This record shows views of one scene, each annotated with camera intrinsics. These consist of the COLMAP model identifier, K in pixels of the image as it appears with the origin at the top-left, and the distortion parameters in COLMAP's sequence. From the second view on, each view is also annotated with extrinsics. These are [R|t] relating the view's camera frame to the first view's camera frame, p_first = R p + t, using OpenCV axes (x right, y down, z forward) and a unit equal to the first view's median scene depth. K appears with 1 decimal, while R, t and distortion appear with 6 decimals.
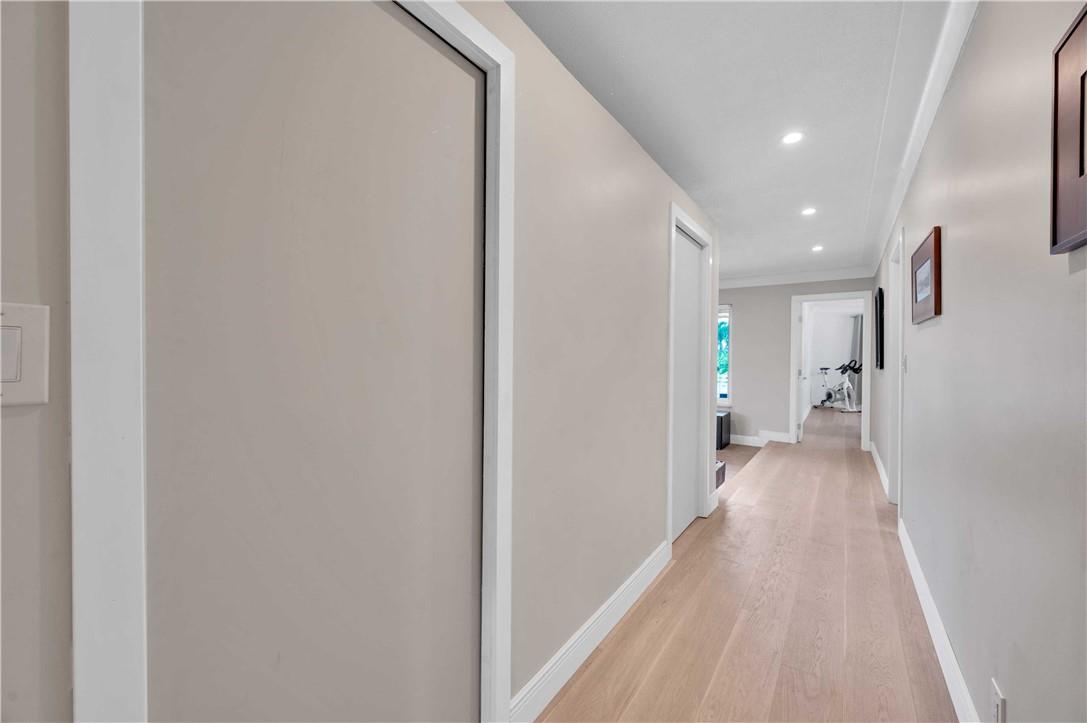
lens RADIAL K [[426.1, 0, 541.8], [0, 426.1, 361.9], [0, 0, 1]] dist [-0.000090, -0.000545]
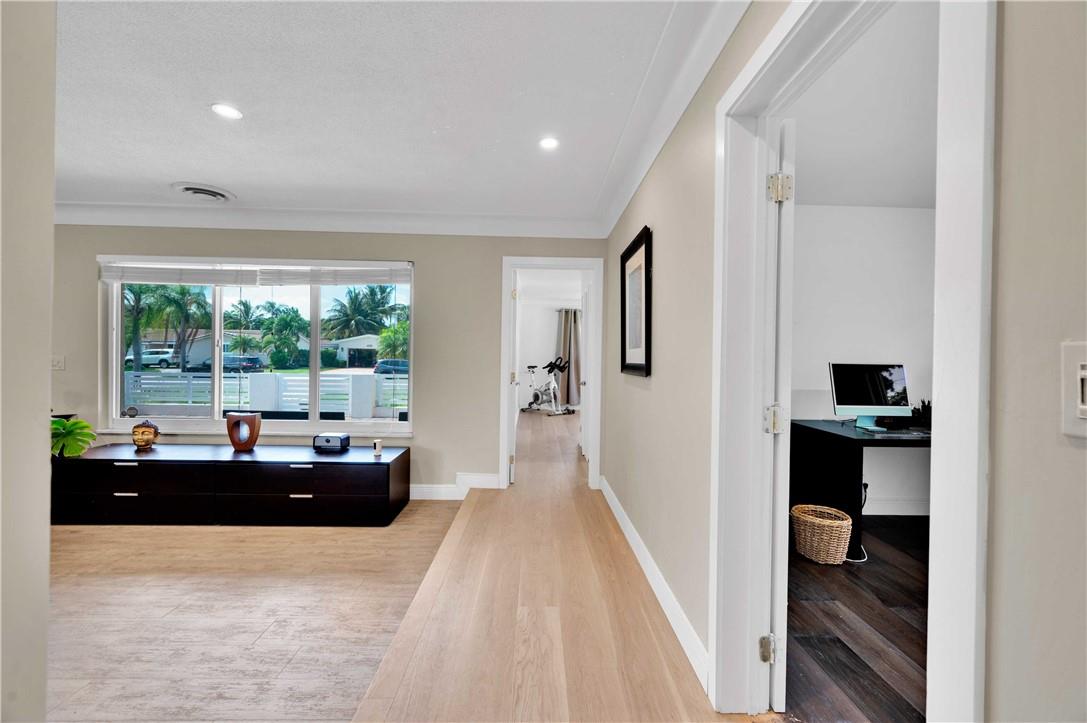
lens RADIAL K [[426.1, 0, 548.1], [0, 426.1, 362.4], [0, 0, 1]] dist [-0.000090, -0.000545]
pose [[0.797426, -0.003243, 0.603409, 0.165388], [-0.004098, 0.999933, 0.010789, -0.003395], [-0.603403, -0.011076, 0.797359, 0.290556]]
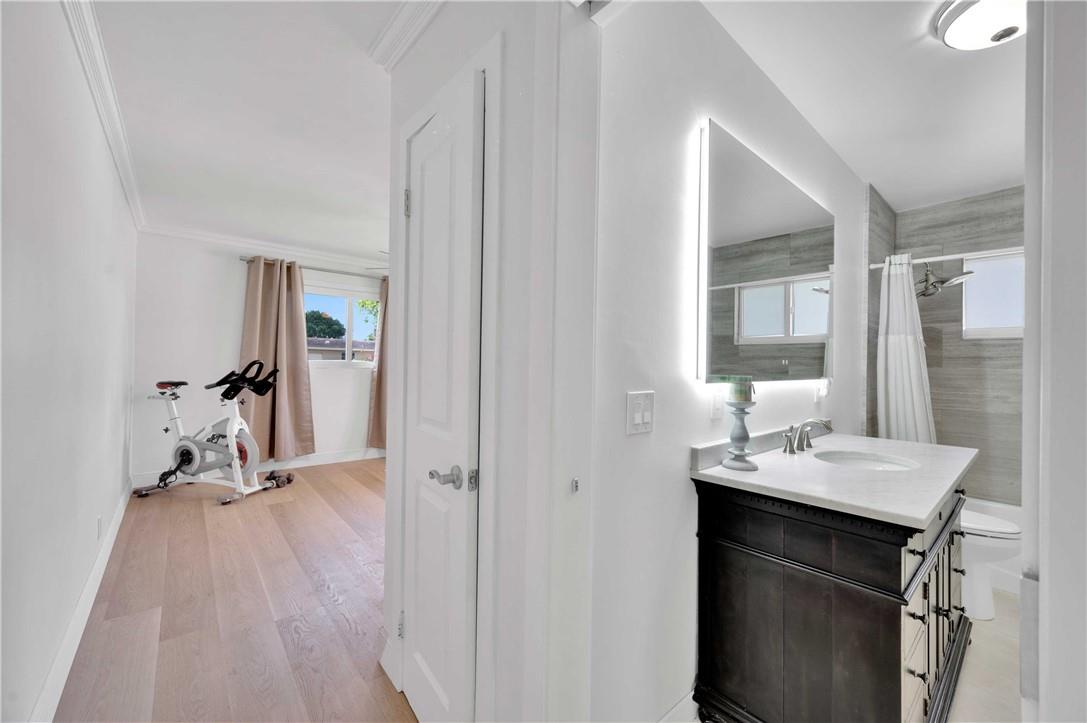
lens RADIAL K [[426.1, 0, 547.1], [0, 426.1, 358.9], [0, 0, 1]] dist [-0.000090, -0.000545]
pose [[0.242774, 0.008357, 0.970047, 0.415160], [-0.003152, 0.999964, -0.007826, -0.003972], [-0.970078, -0.001158, 0.242791, 0.641037]]
